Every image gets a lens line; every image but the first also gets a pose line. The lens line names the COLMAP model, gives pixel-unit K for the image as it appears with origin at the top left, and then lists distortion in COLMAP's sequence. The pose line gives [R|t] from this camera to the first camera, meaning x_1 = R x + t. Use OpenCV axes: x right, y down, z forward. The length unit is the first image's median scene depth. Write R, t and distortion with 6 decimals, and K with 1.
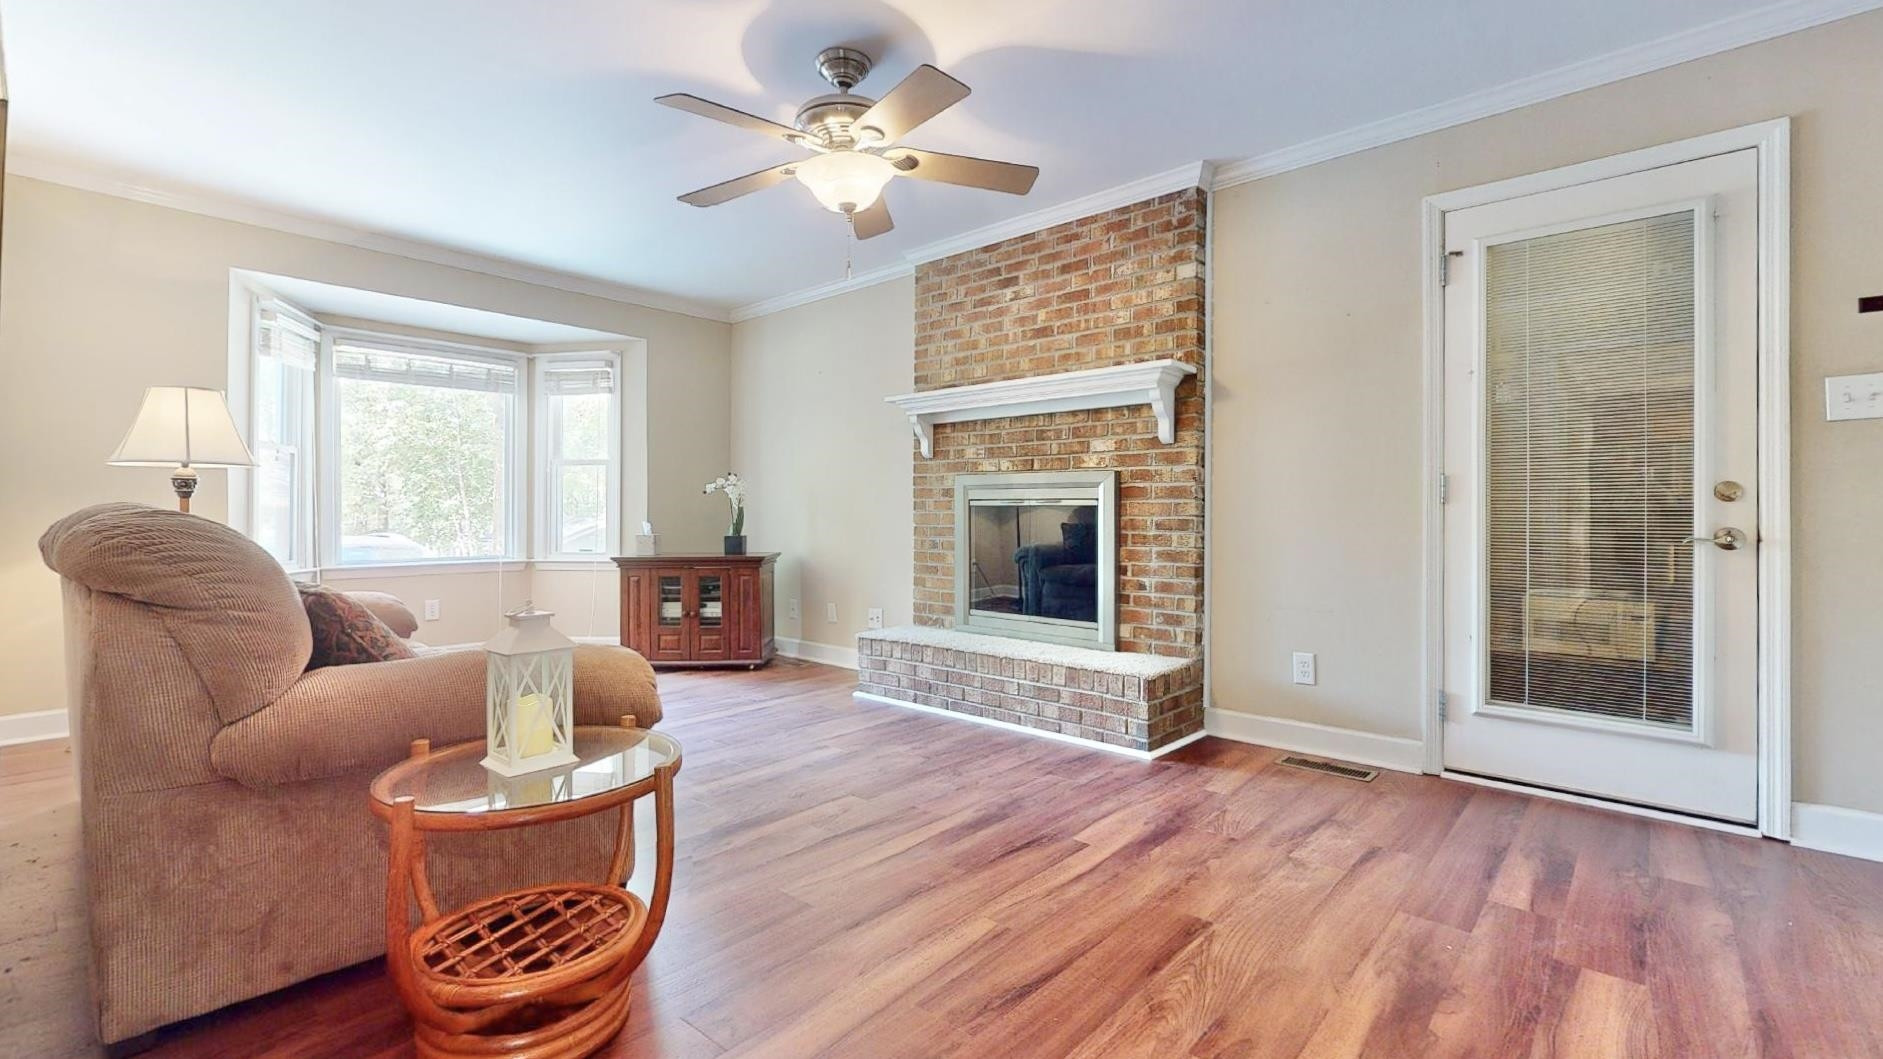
lens RADIAL K [[793.8, 0, 943.8], [0, 793.8, 516.2], [0, 0, 1]] dist [-0.000266, -0.000125]
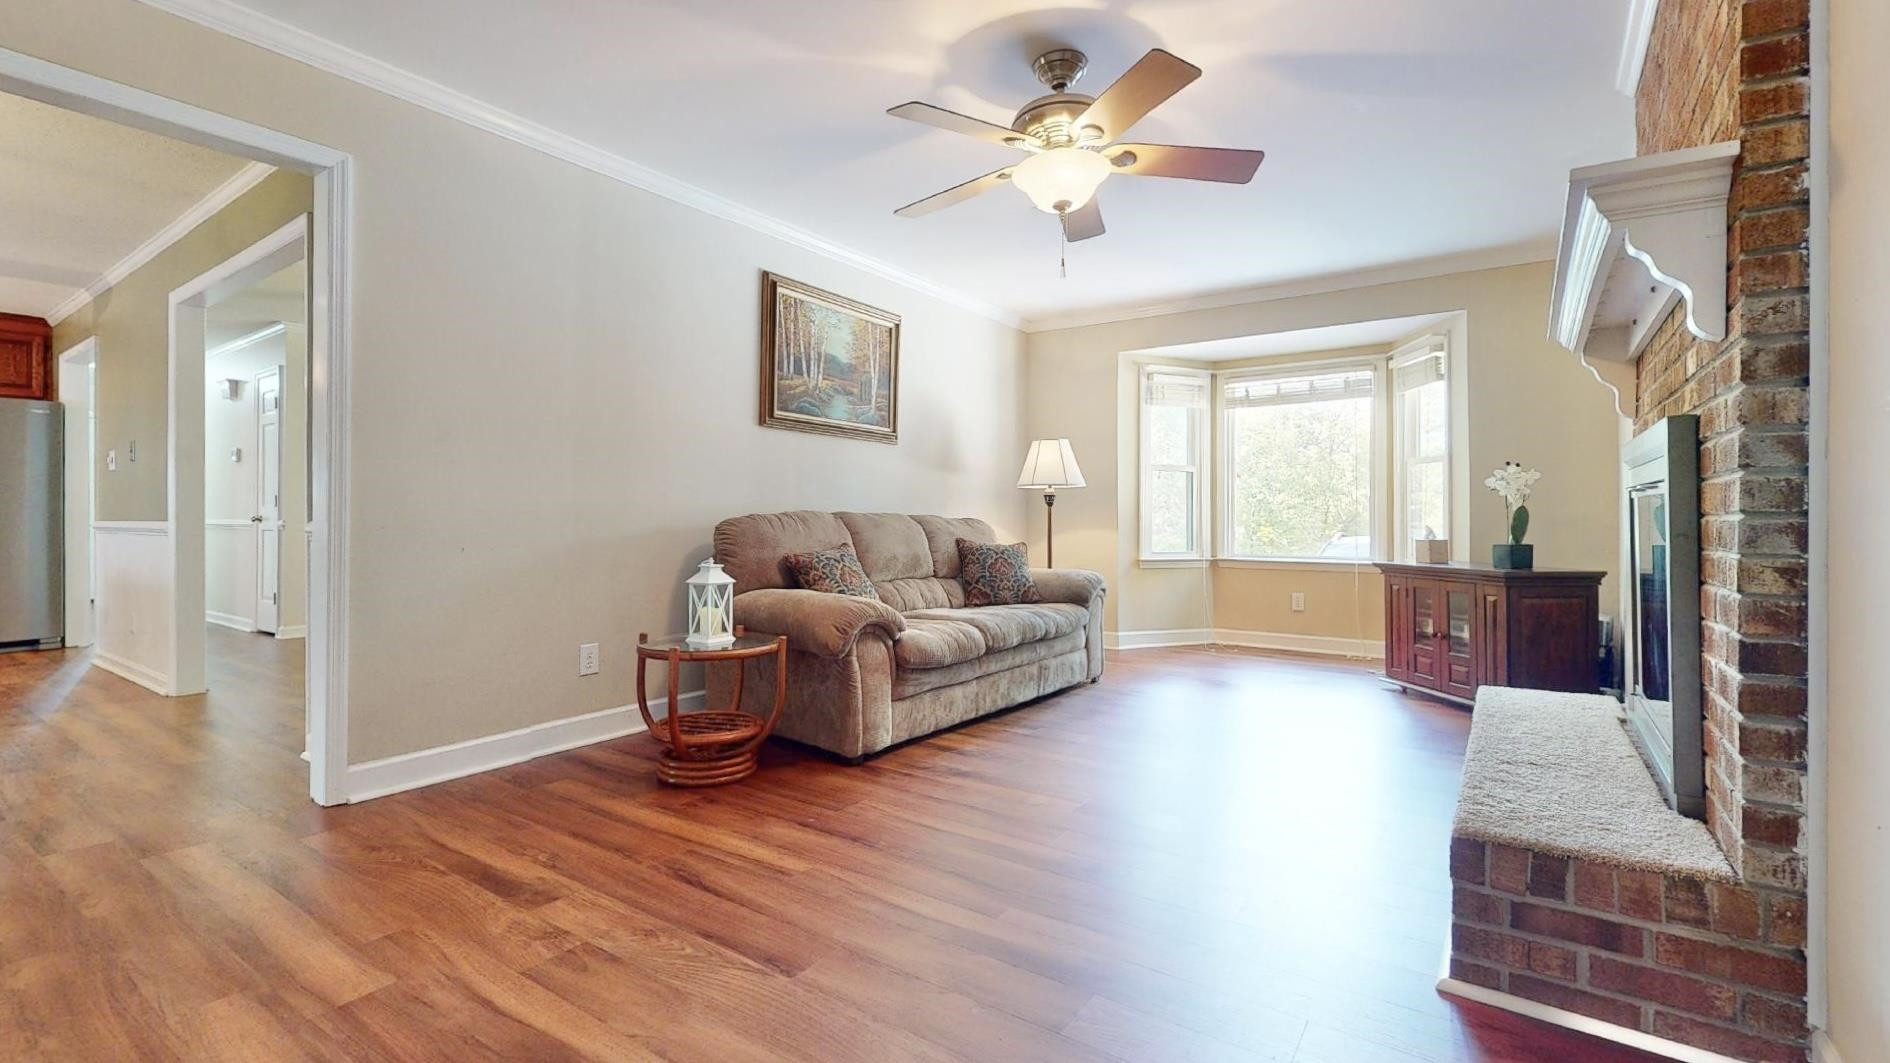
lens RADIAL K [[815.4, 0, 964.3], [0, 815.4, 512.6], [0, 0, 1]] dist [-0.001903, -0.000358]
pose [[0.147712, -0.007245, -0.989004, 0.678922], [-0.003063, 0.999965, -0.007783, 0.003585], [0.989026, 0.004179, 0.147684, 0.568076]]
